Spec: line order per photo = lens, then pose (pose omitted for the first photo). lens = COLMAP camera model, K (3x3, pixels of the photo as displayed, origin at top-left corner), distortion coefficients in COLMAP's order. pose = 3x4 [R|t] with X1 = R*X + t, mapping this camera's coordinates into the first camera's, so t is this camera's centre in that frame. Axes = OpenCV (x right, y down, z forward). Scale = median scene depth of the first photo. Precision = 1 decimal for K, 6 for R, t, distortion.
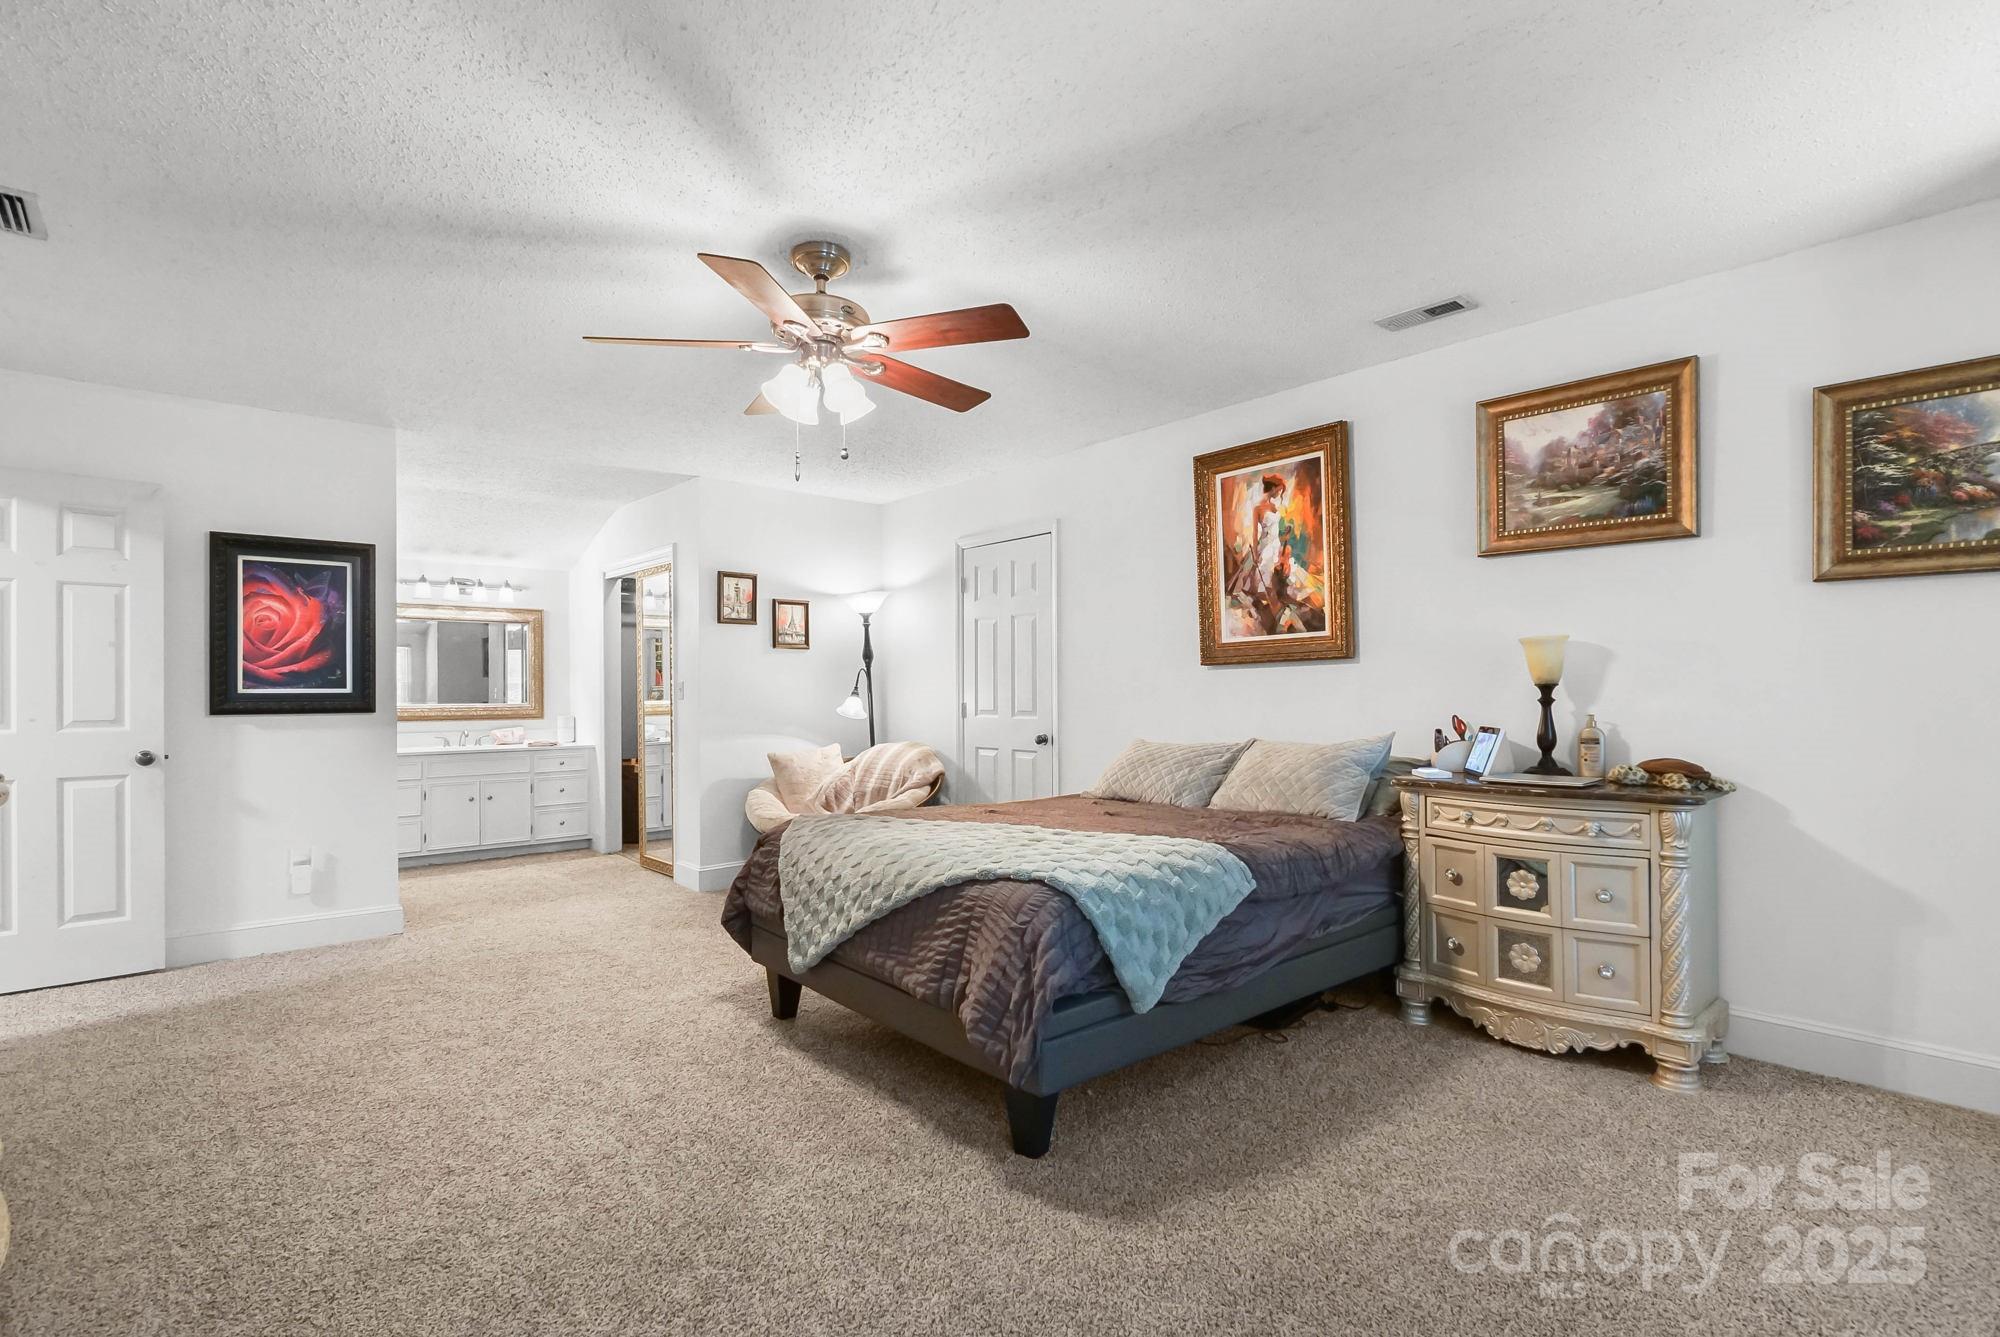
lens RADIAL K [[952.9, 0, 994.4], [0, 952.9, 685.8], [0, 0, 1]] dist [-0.002032, -0.003044]
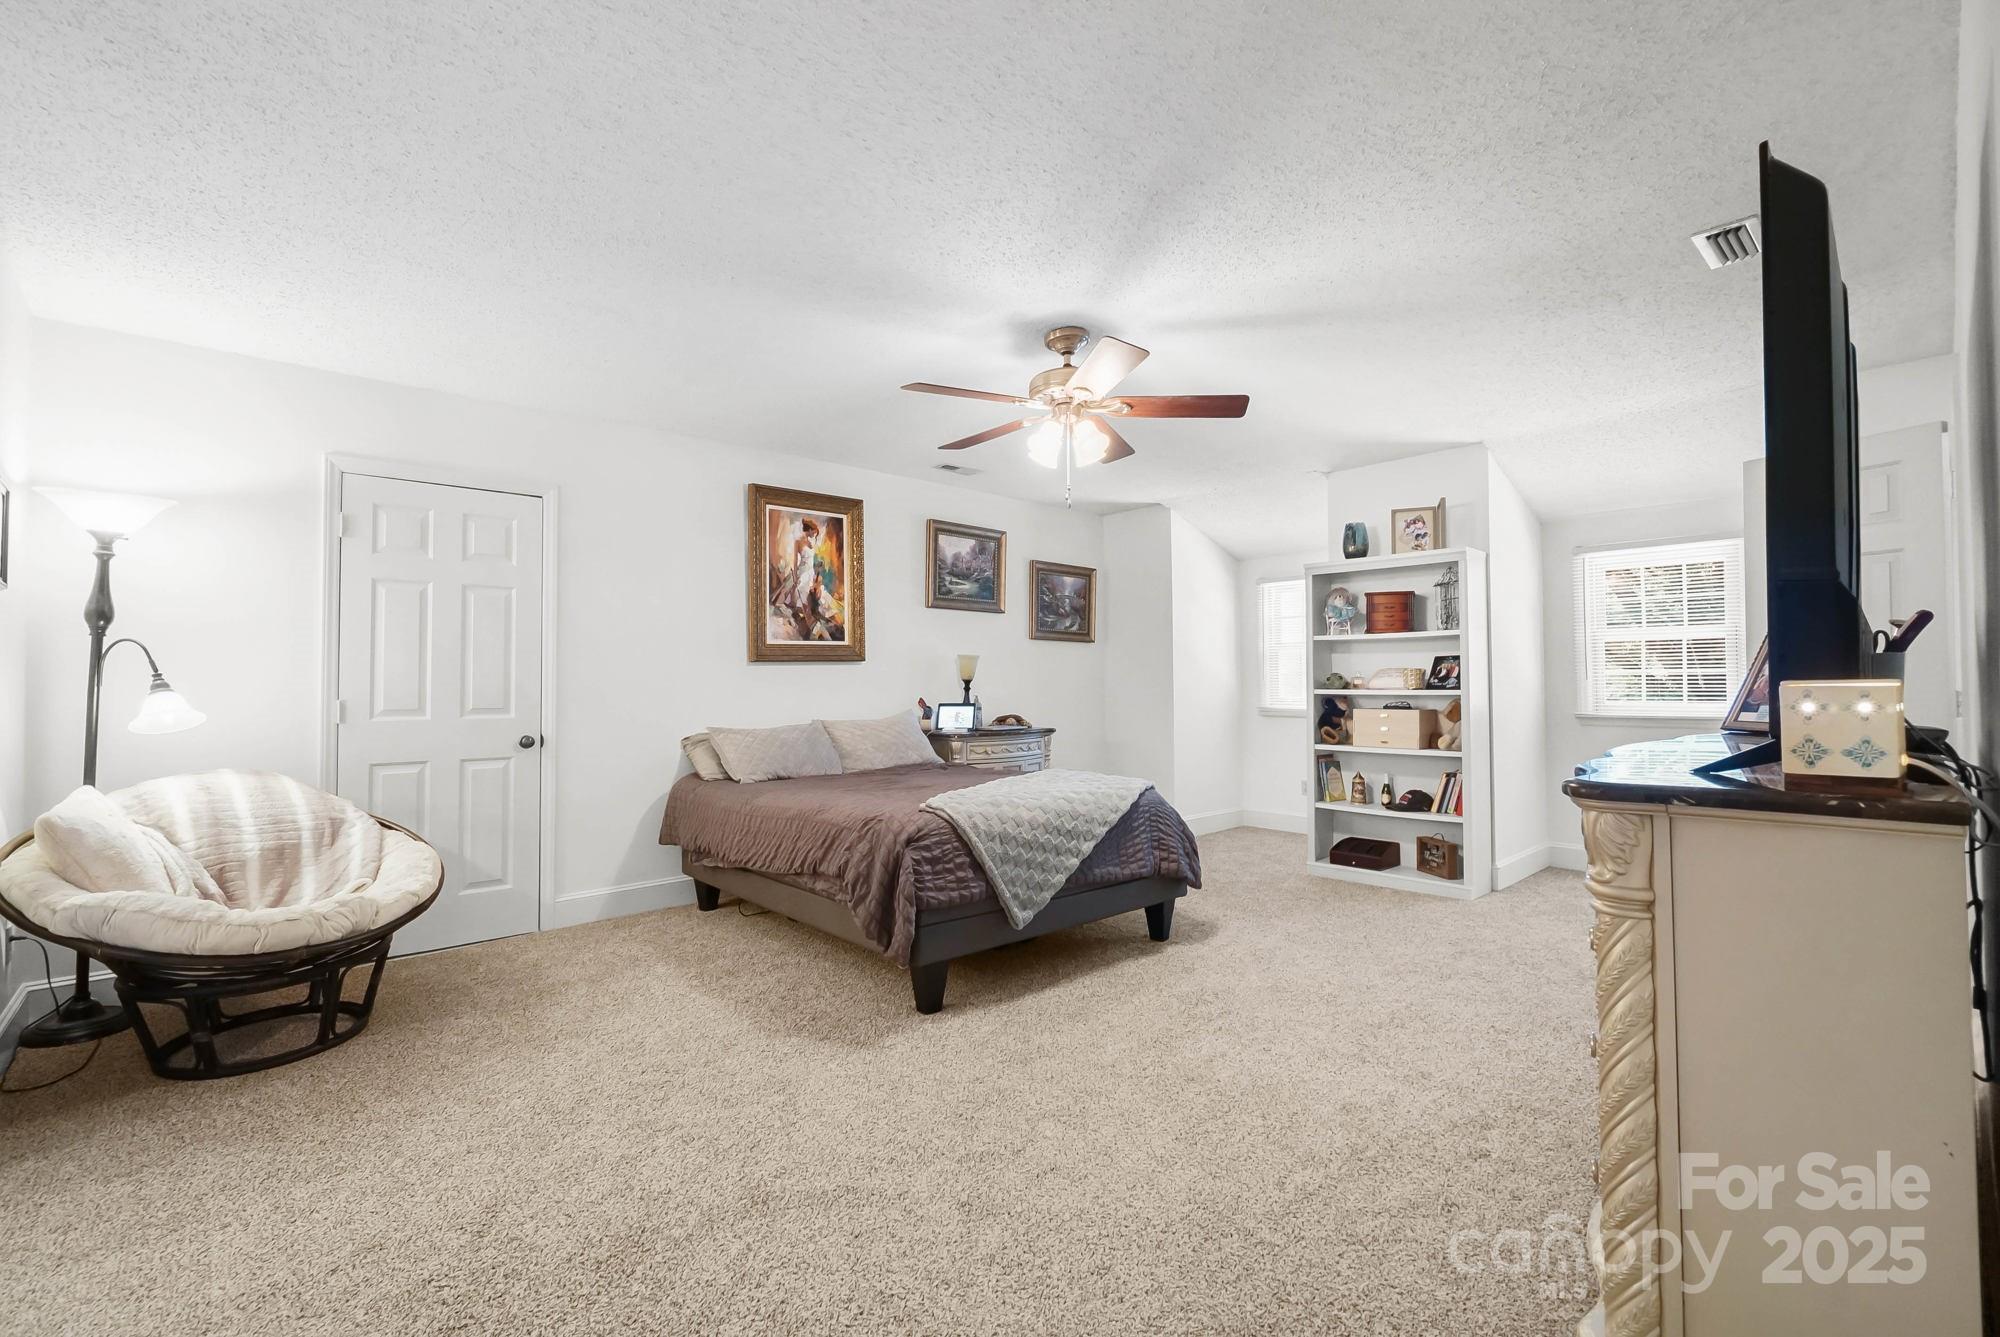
lens RADIAL K [[870.0, 0, 991.1], [0, 870.0, 670.1], [0, 0, 1]] dist [-0.004634, -0.000370]
pose [[-0.027205, 0.021801, 0.999392, -0.909531], [-0.001158, 0.999761, -0.021840, 0.012703], [-0.999629, -0.001751, -0.027174, 0.777834]]
